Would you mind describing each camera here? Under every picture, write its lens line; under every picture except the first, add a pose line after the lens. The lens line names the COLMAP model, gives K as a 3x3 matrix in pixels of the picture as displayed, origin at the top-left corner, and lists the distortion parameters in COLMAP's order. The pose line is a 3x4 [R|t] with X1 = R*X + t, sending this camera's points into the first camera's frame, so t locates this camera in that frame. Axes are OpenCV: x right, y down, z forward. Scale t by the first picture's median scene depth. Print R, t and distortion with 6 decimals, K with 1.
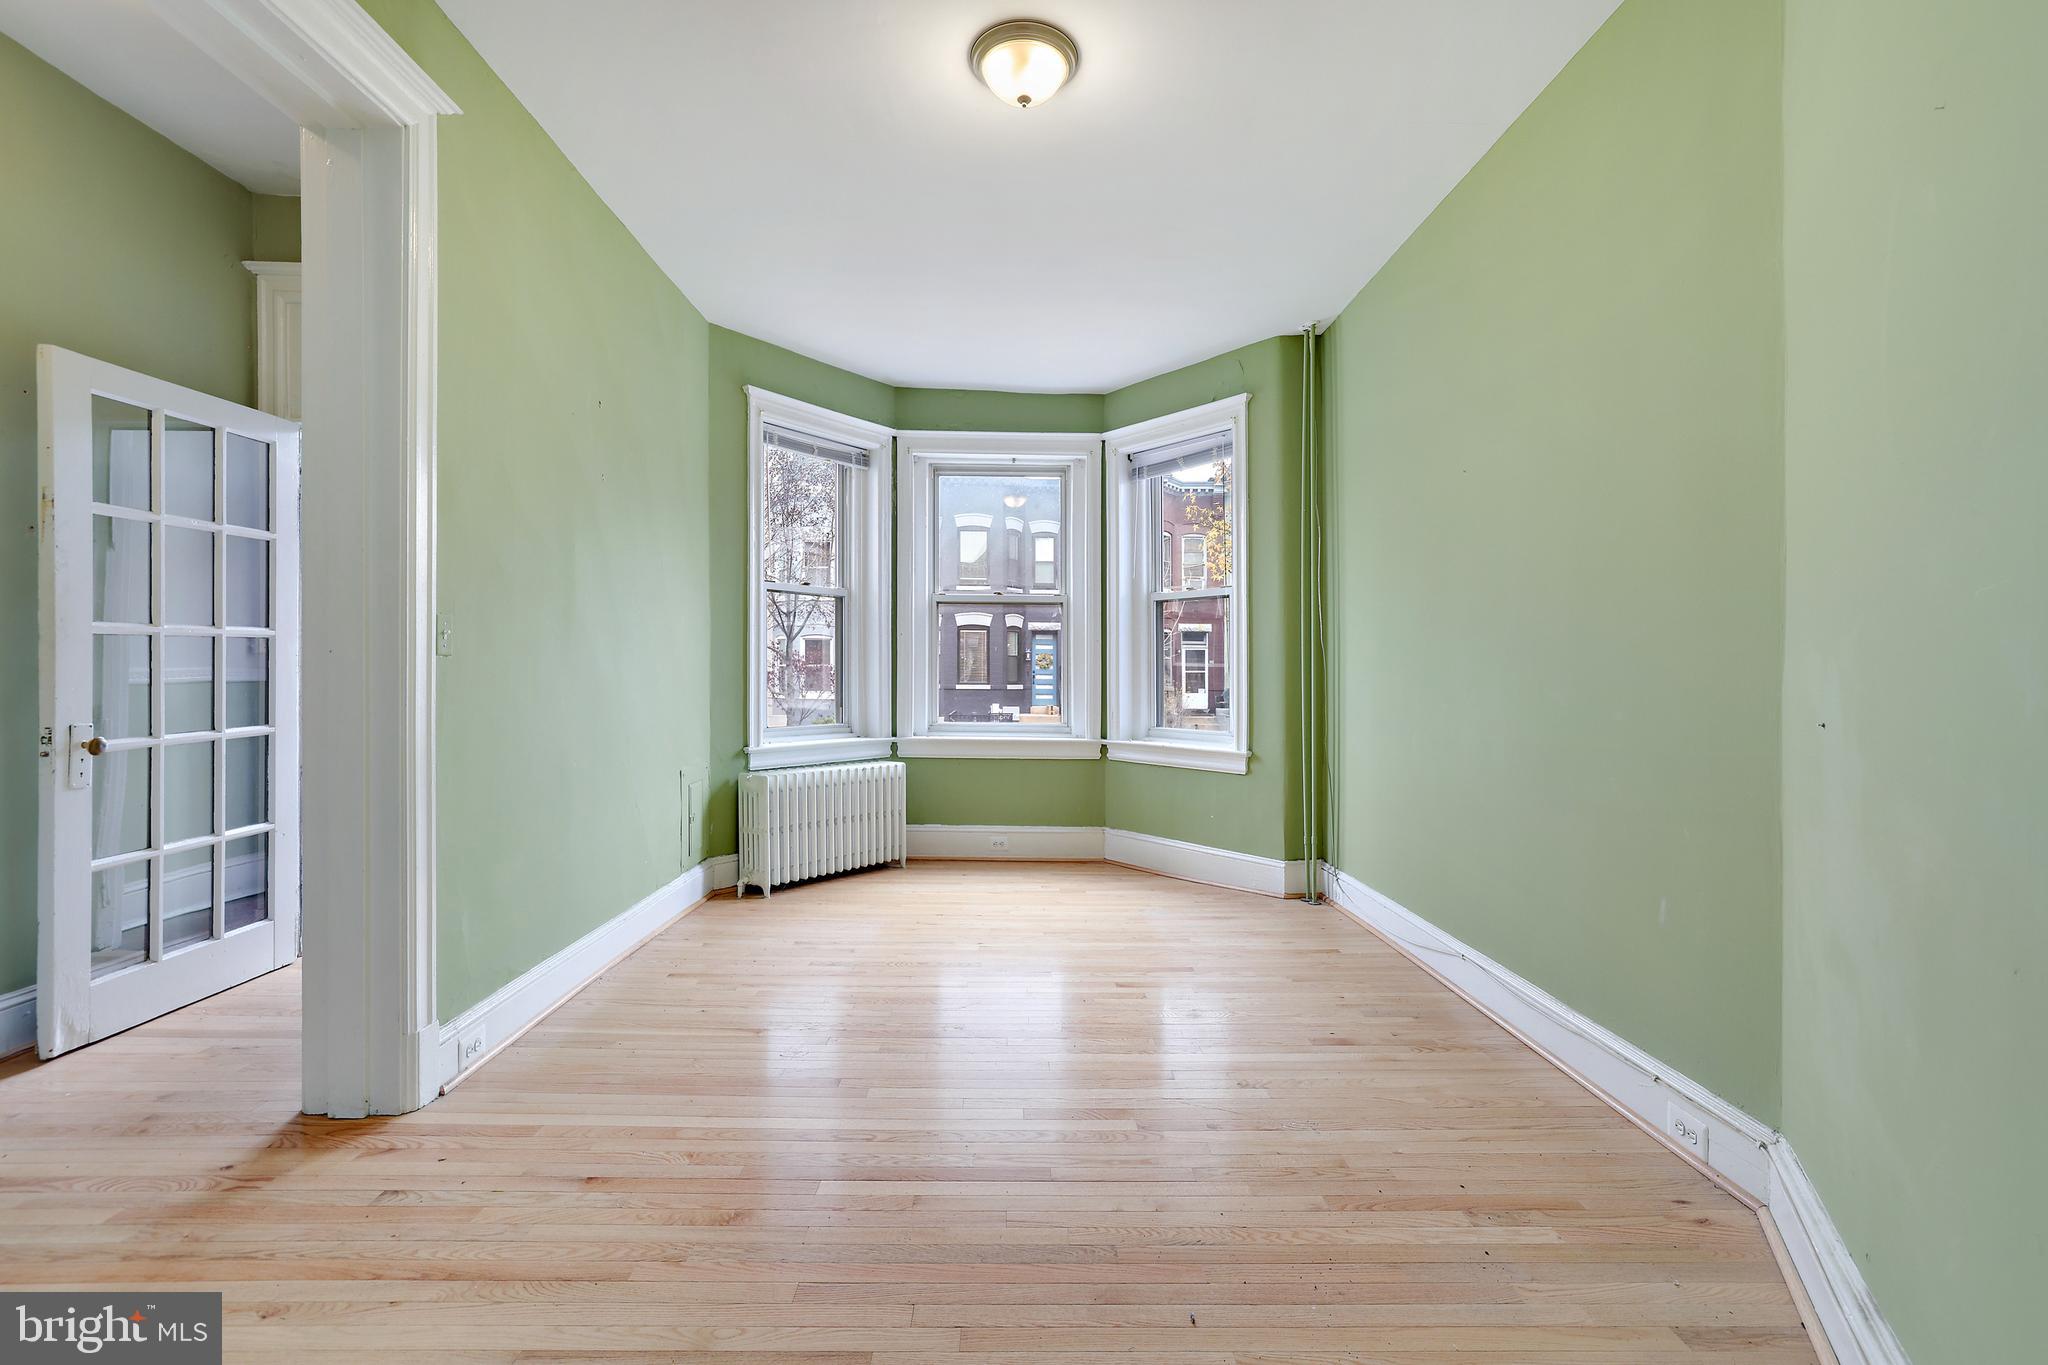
lens RADIAL K [[900.9, 0, 1023.7], [0, 900.9, 669.3], [0, 0, 1]] dist [-0.025738, 0.016495]
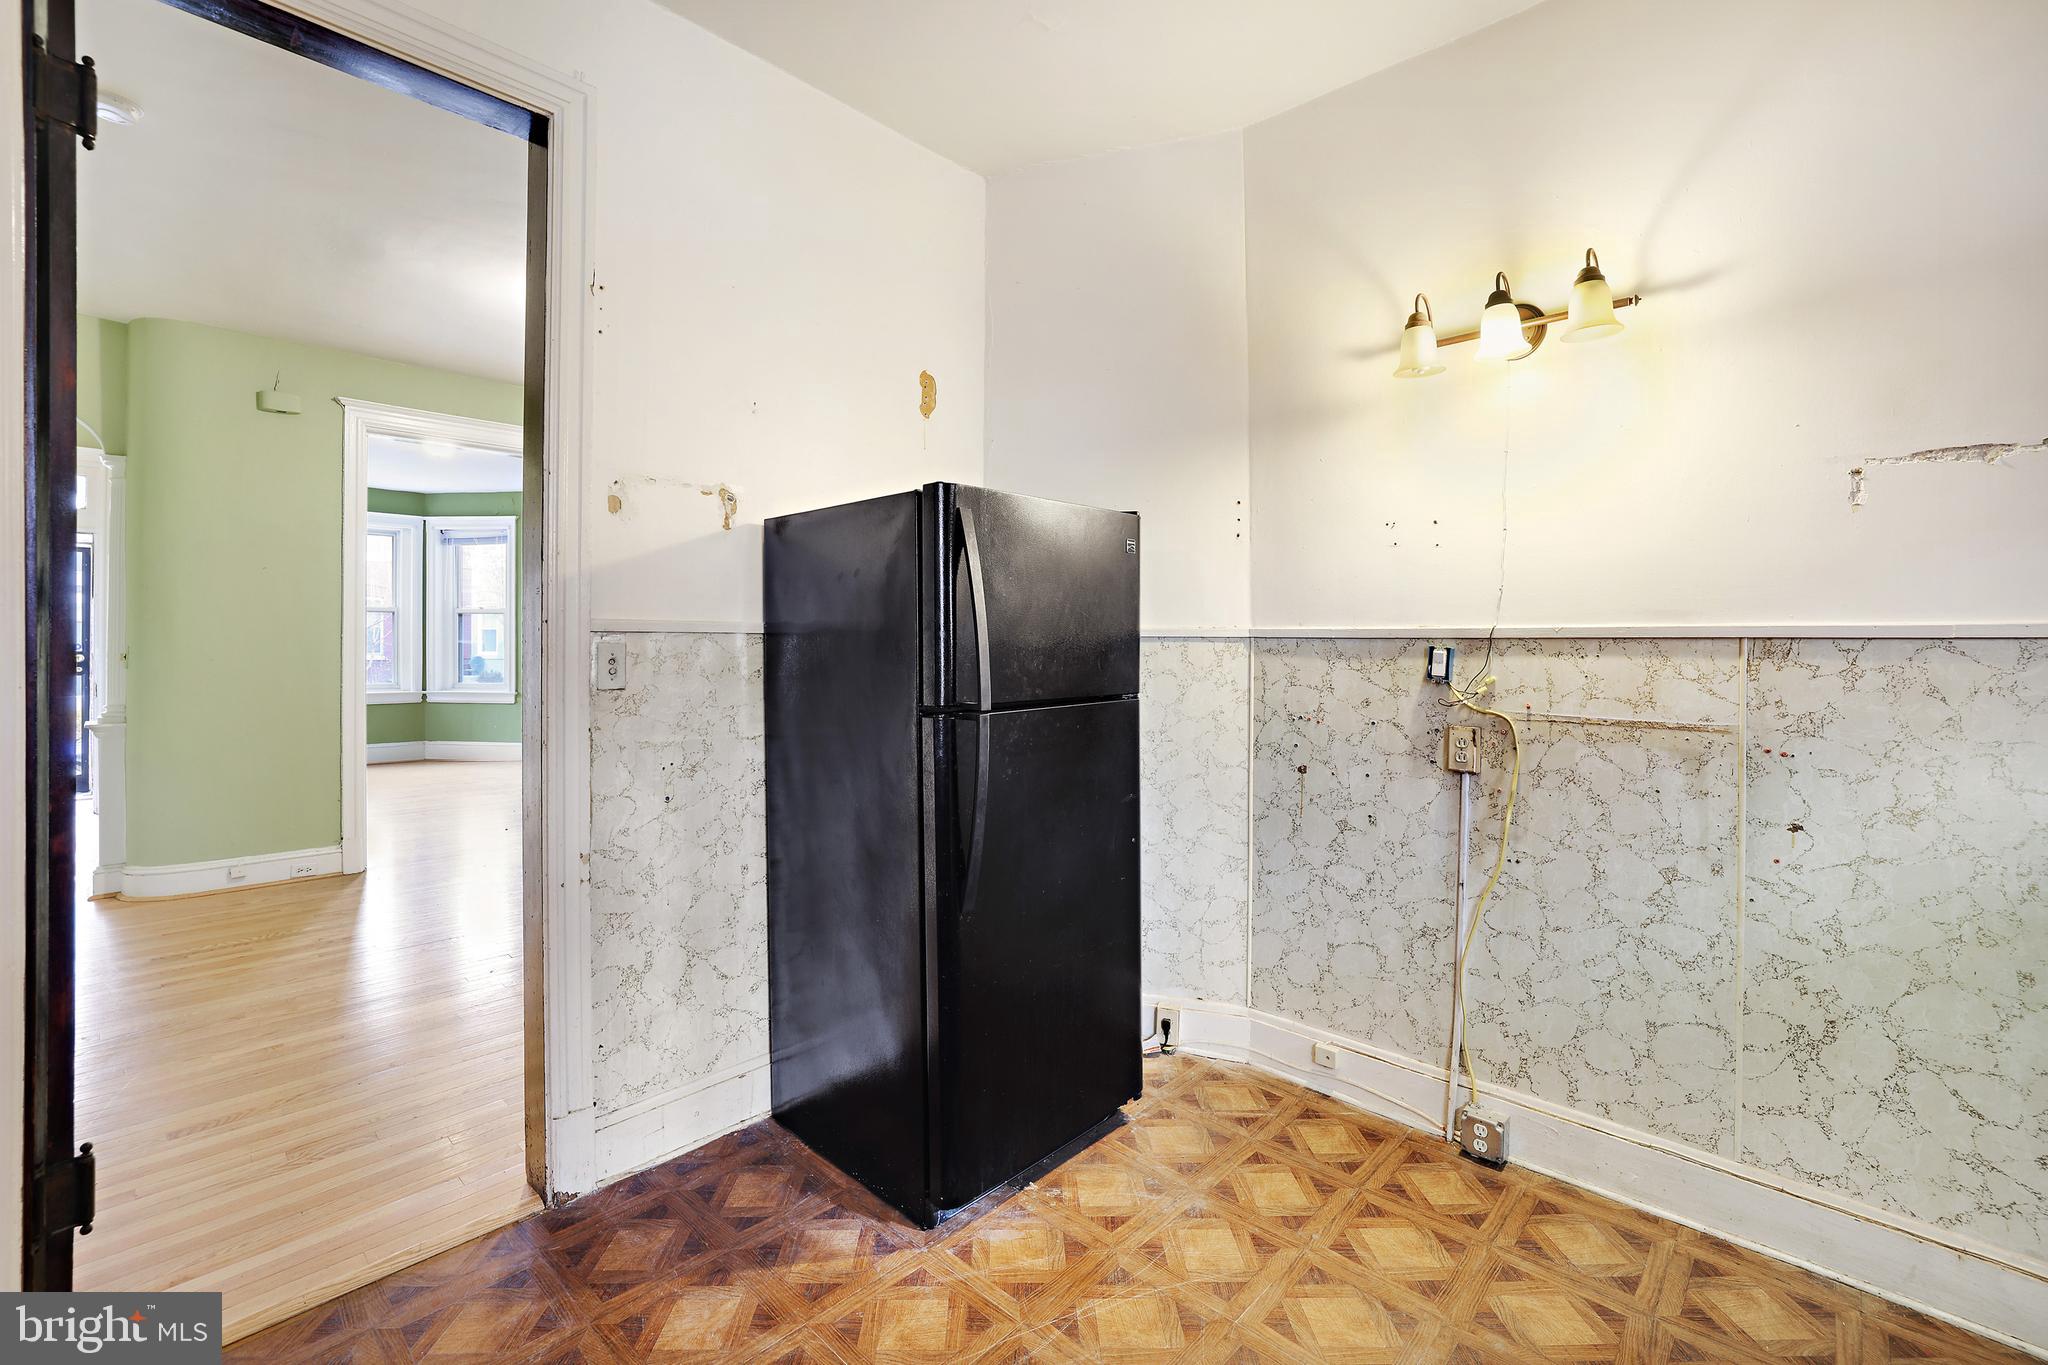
lens RADIAL K [[900.9, 0, 1023.7], [0, 900.9, 669.3], [0, 0, 1]] dist [-0.025738, 0.016495]
pose [[0.688094, -0.009529, 0.725559, -0.431610], [-0.016818, 0.999436, 0.029075, -0.040230], [-0.725427, -0.032209, 0.687545, -1.217403]]
